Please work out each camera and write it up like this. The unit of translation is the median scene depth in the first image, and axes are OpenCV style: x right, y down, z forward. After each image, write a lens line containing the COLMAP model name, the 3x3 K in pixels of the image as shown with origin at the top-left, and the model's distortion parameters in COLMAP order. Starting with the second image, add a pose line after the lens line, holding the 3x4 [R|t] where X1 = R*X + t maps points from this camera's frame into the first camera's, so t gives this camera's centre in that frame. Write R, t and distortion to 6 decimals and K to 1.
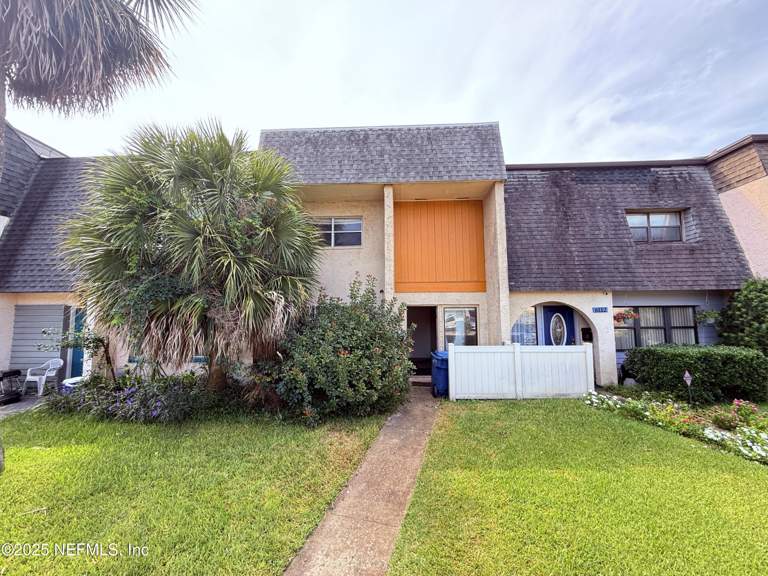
lens RADIAL K [[308.0, 0, 381.4], [0, 308.0, 288.4], [0, 0, 1]] dist [0.001282, -0.000055]
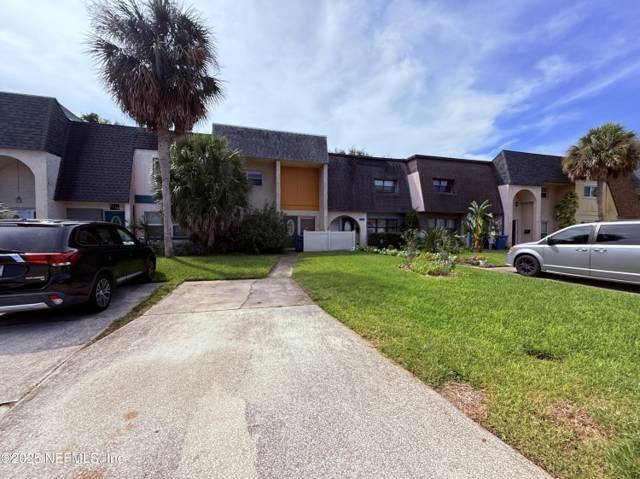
lens RADIAL K [[256.7, 0, 319.8], [0, 256.7, 240.2], [0, 0, 1]] dist [0.001282, -0.000055]
pose [[0.947546, 0.000405, 0.319620, -0.278779], [-0.035181, 0.994055, 0.103037, 0.035996], [-0.317678, -0.108877, 0.941927, -0.869781]]
